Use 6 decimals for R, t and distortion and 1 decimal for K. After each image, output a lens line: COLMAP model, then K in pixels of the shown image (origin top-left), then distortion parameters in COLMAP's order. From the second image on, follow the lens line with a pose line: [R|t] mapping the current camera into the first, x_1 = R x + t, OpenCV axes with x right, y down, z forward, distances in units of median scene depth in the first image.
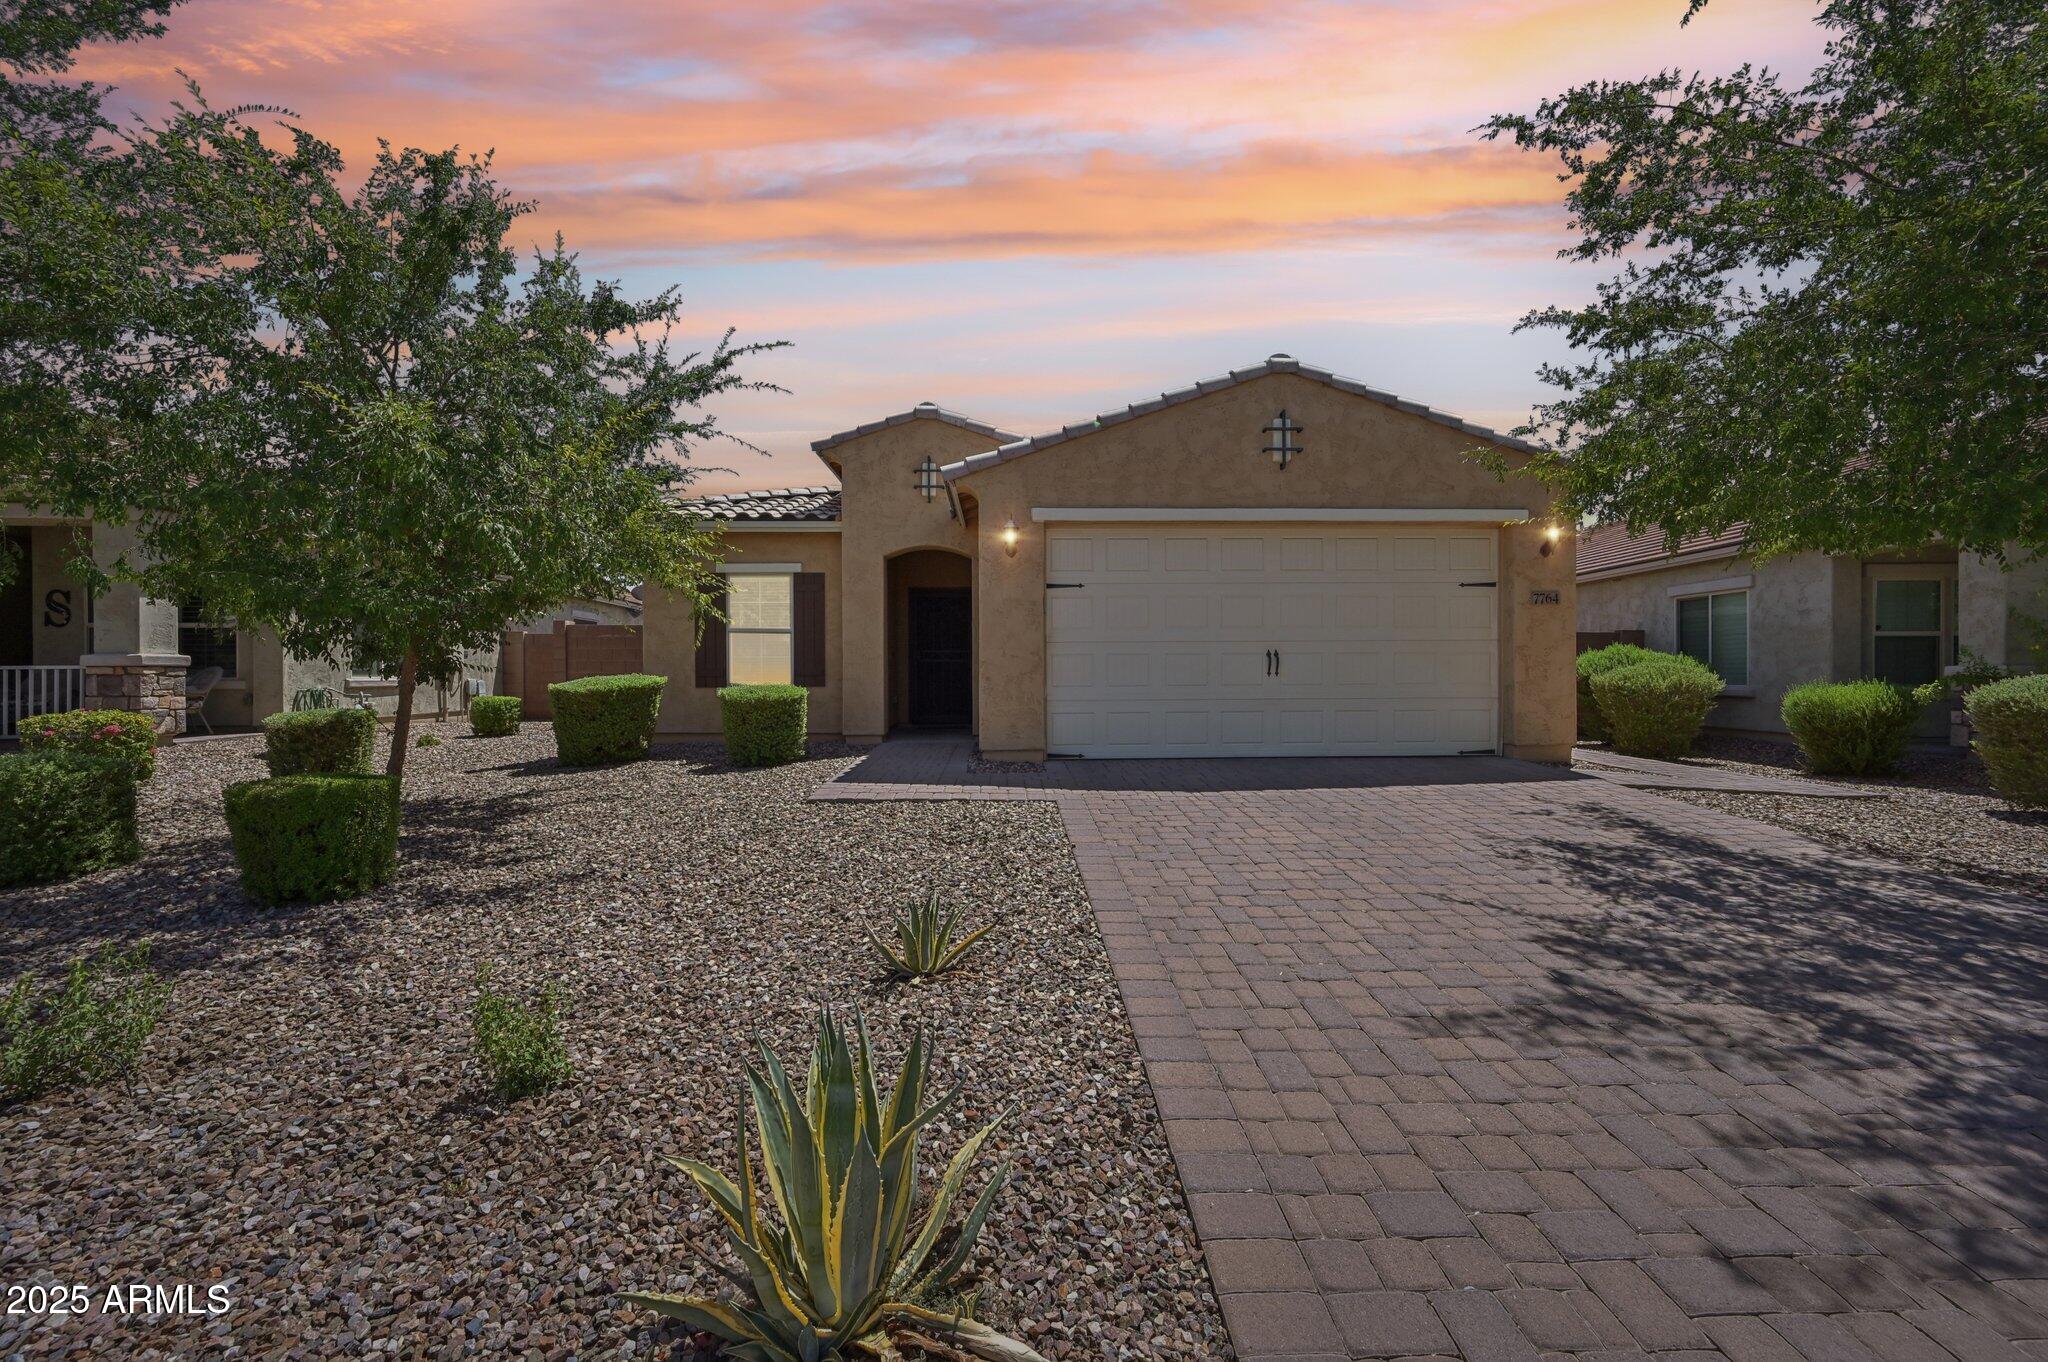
lens RADIAL K [[809.2, 0, 1024.0], [0, 809.2, 681.0], [0, 0, 1]] dist [-0.000486, 0.000058]
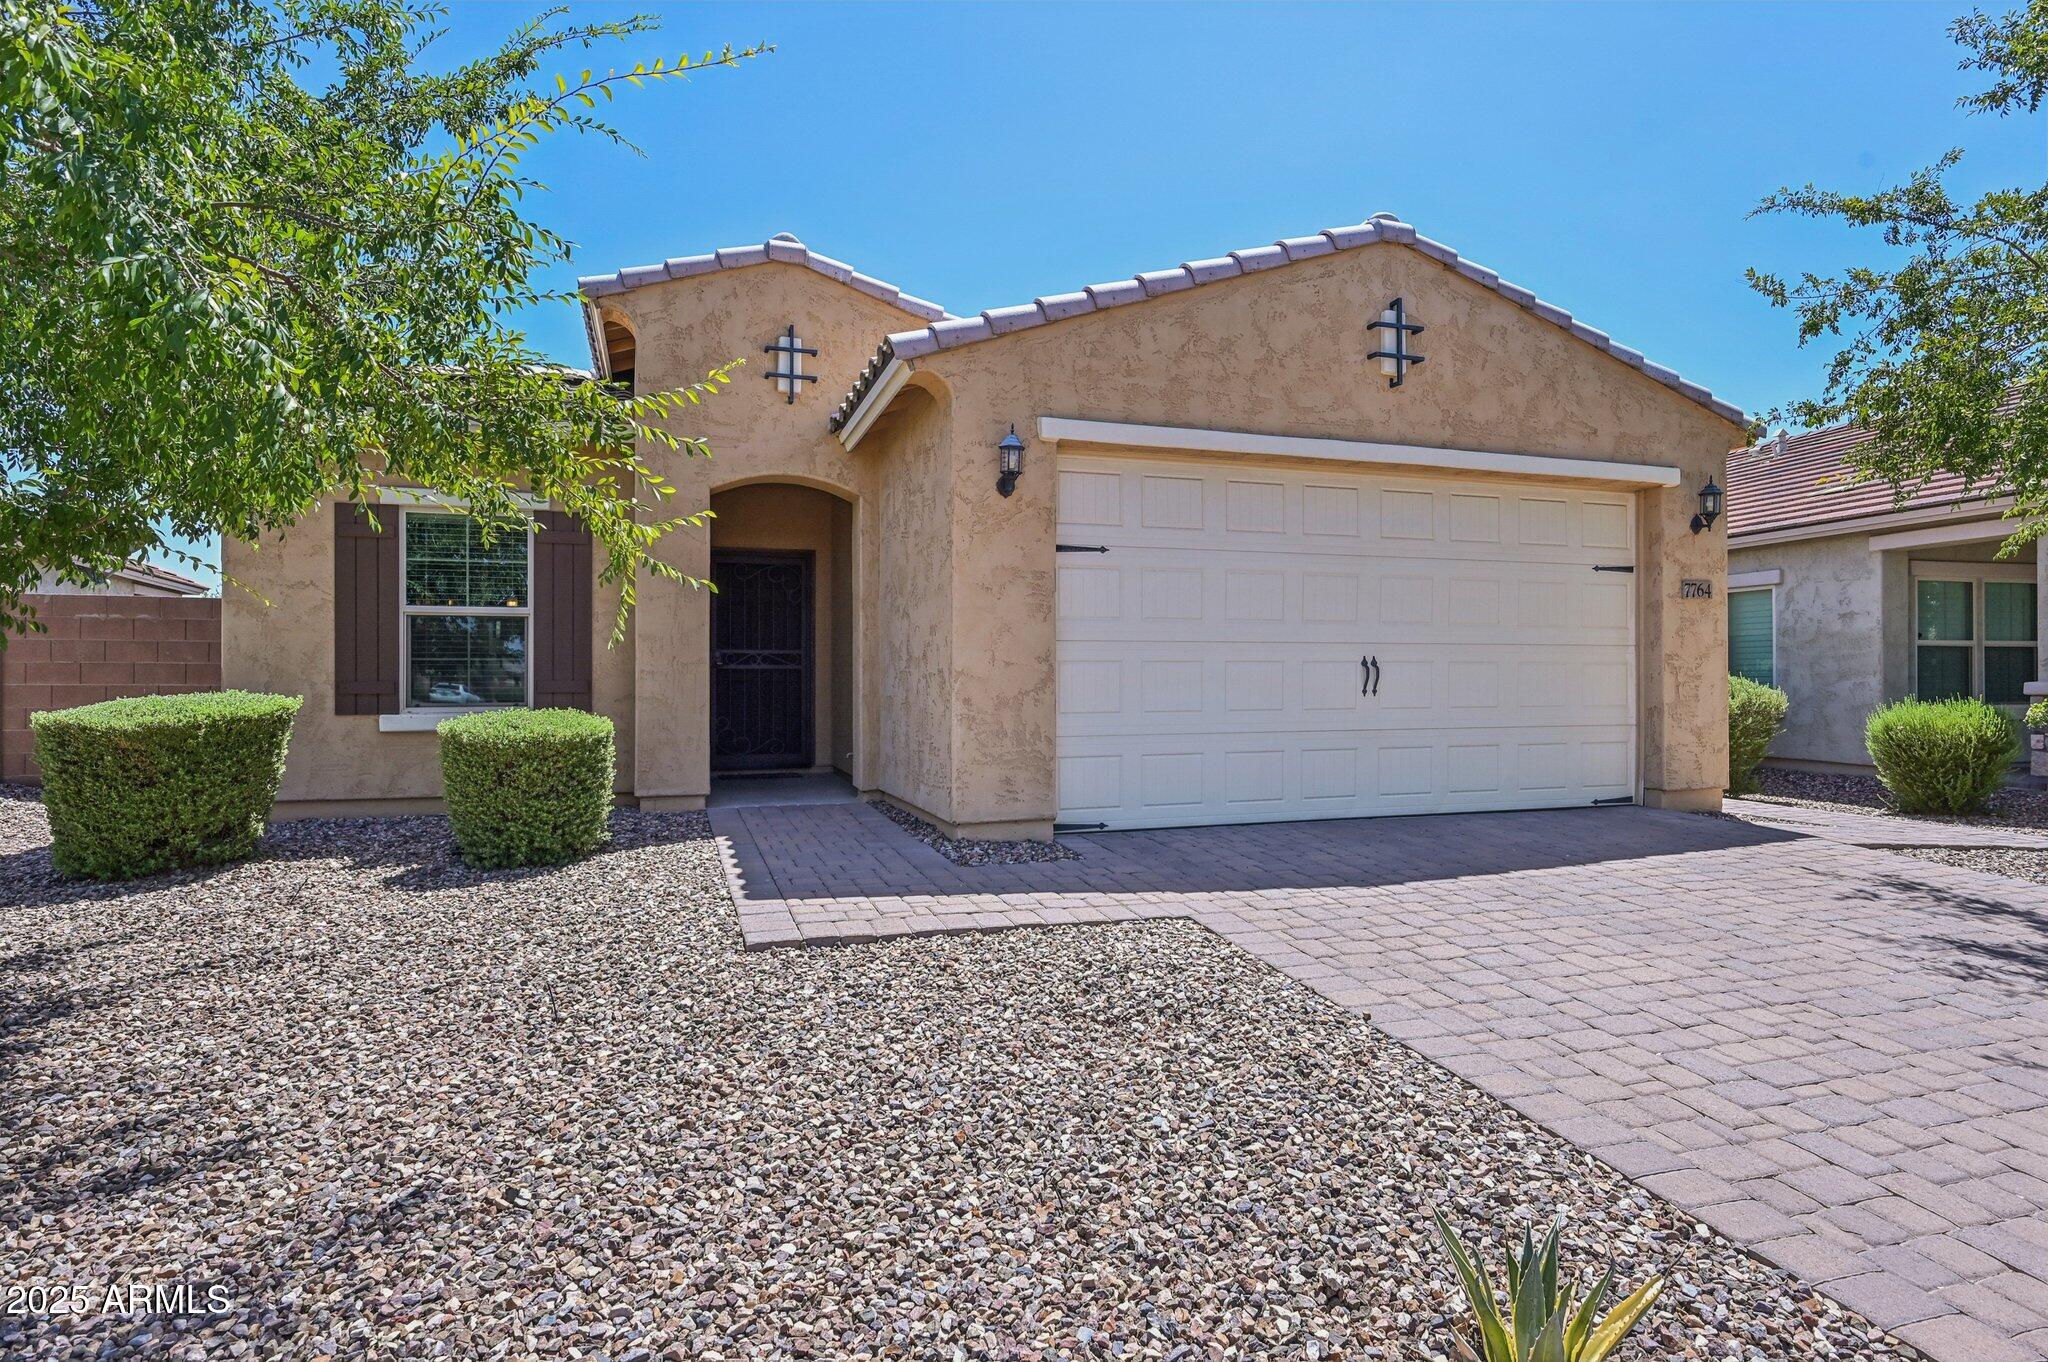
lens RADIAL K [[1079.4, 0, 985.6], [0, 1079.4, 681.3], [0, 0, 1]] dist [0.012778, -0.028871]
pose [[0.957171, 0.001969, 0.289517, -0.255410], [0.000269, 0.999970, -0.007690, -0.011213], [-0.289524, 0.007438, 0.957142, 0.239478]]
